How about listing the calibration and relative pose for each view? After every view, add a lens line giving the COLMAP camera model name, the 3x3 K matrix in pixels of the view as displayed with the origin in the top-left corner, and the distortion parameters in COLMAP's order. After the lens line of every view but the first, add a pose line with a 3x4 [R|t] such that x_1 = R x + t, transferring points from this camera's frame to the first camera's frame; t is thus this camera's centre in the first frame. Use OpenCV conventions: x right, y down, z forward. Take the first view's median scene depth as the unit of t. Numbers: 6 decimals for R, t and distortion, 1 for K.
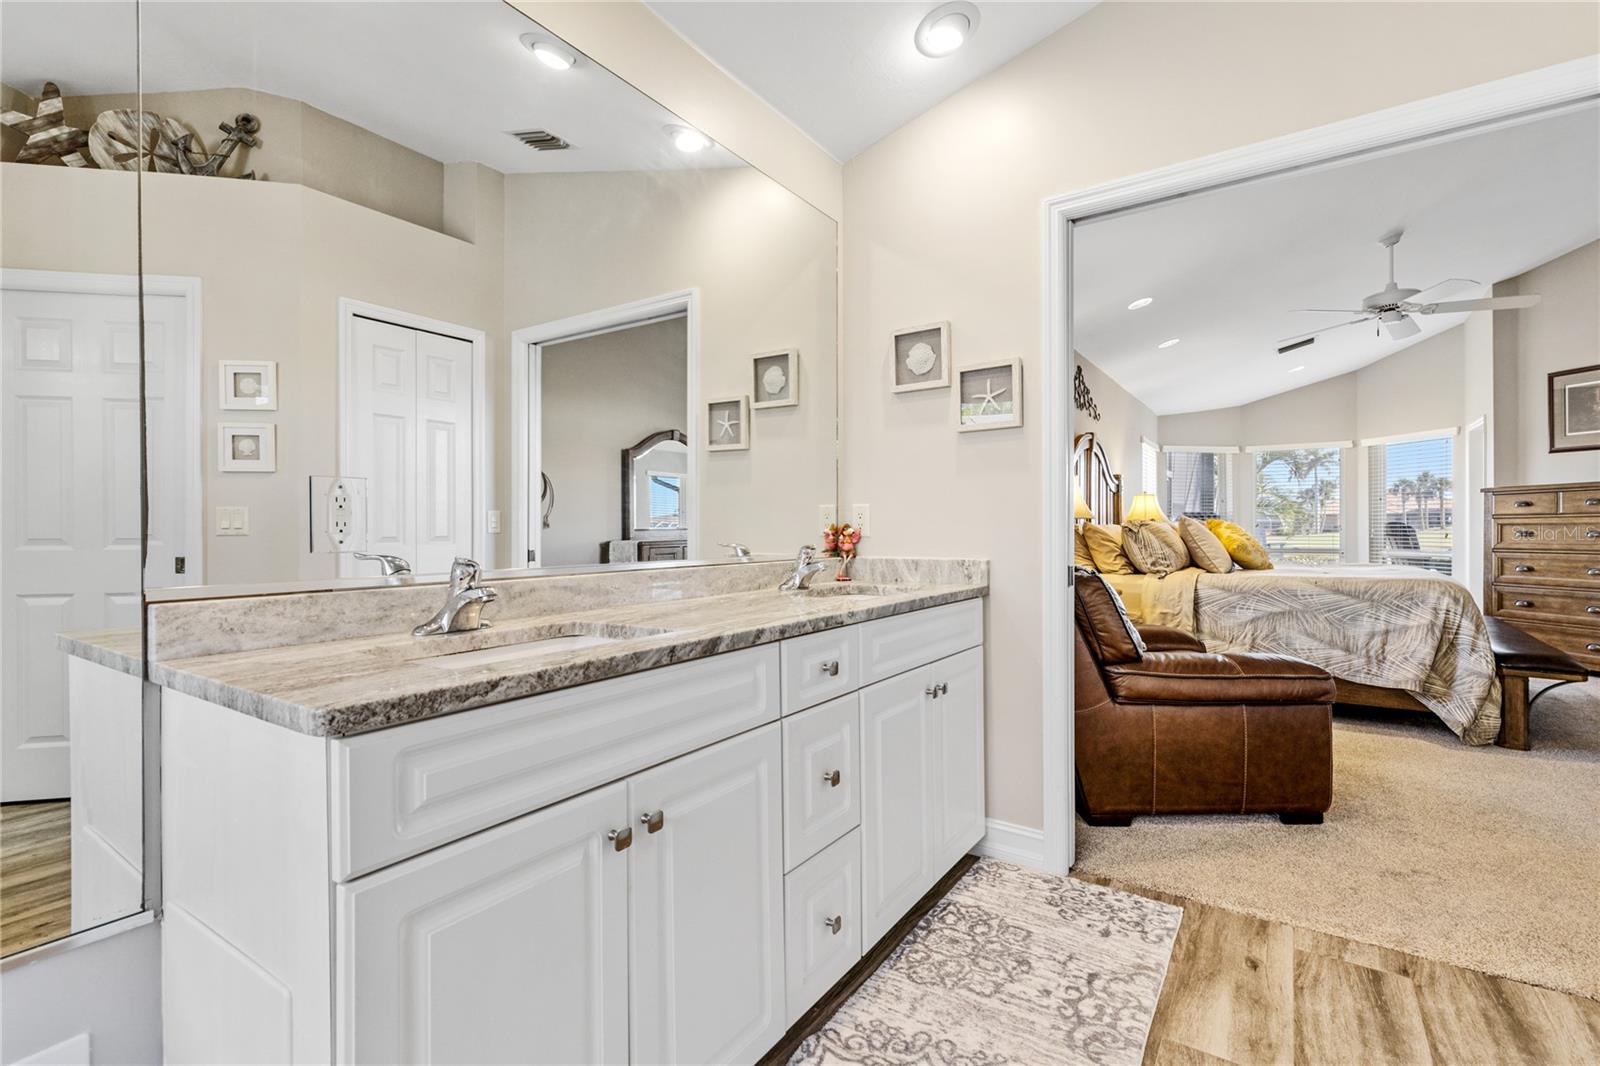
lens RADIAL K [[734.0, 0, 803.1], [0, 734.0, 522.8], [0, 0, 1]] dist [-0.000262, -0.000171]
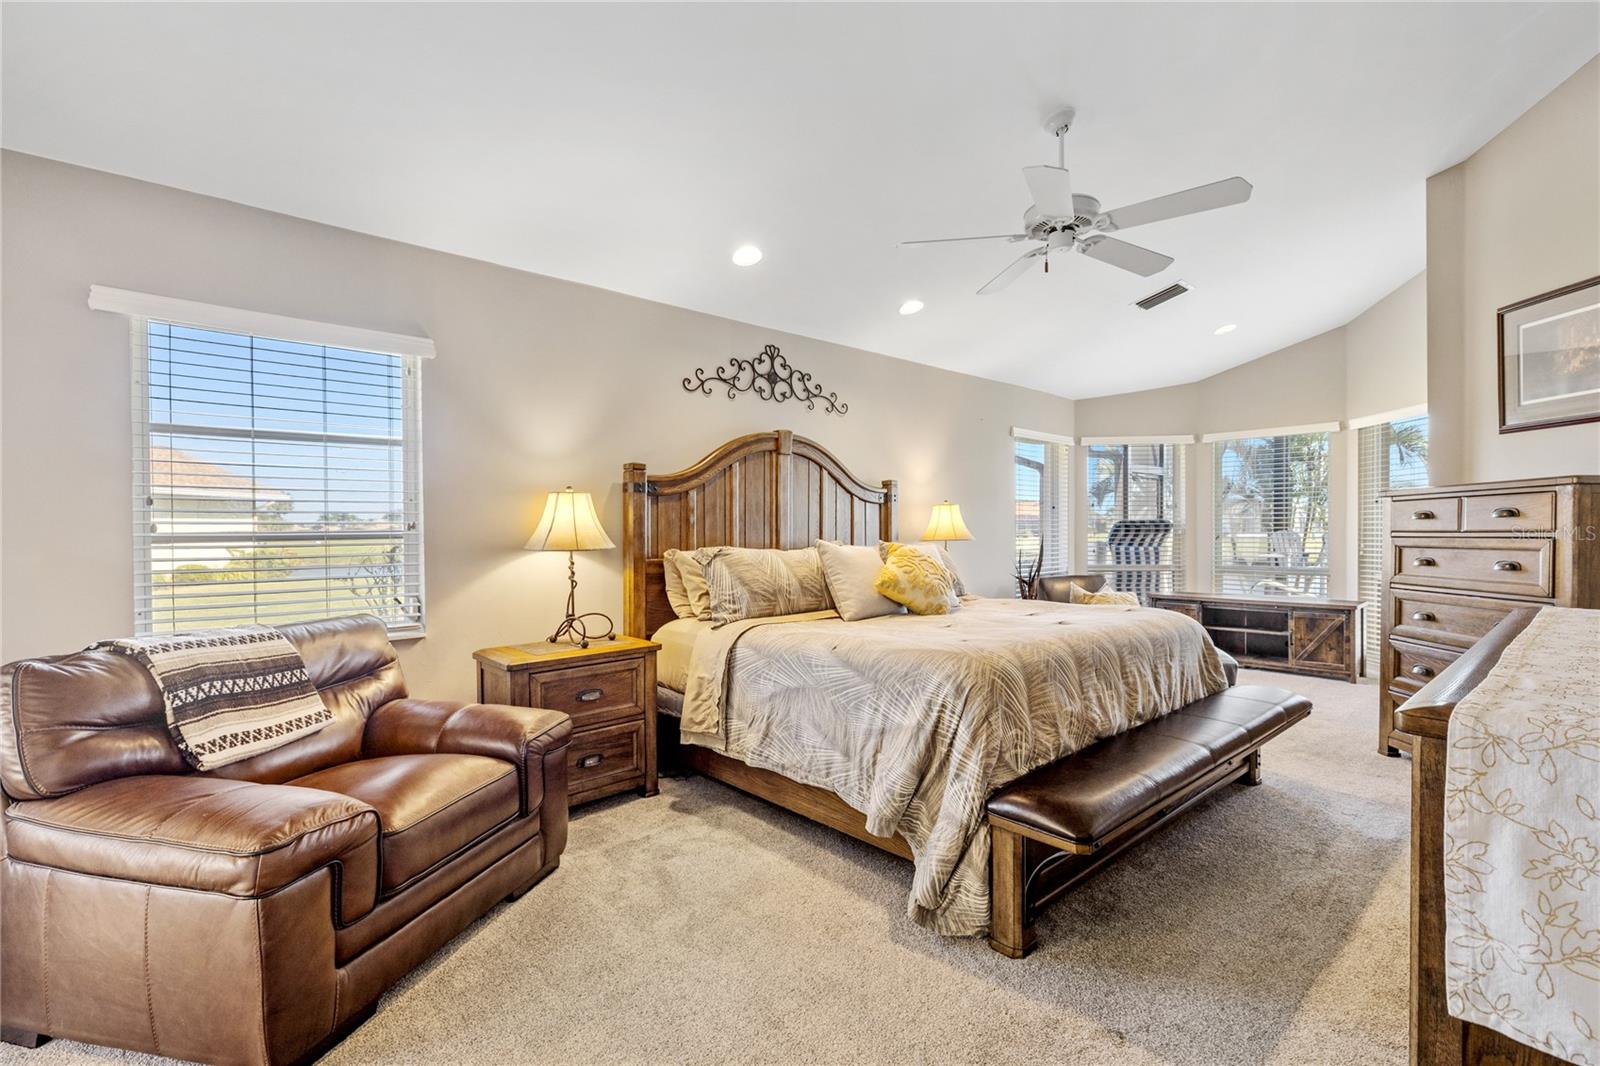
lens RADIAL K [[734.0, 0, 803.1], [0, 734.0, 522.8], [0, 0, 1]] dist [-0.000262, -0.000171]
pose [[0.970994, -0.008958, -0.238936, 0.797290], [0.009017, 0.999959, -0.000847, -0.031018], [0.238934, -0.001332, 0.971035, 0.324847]]
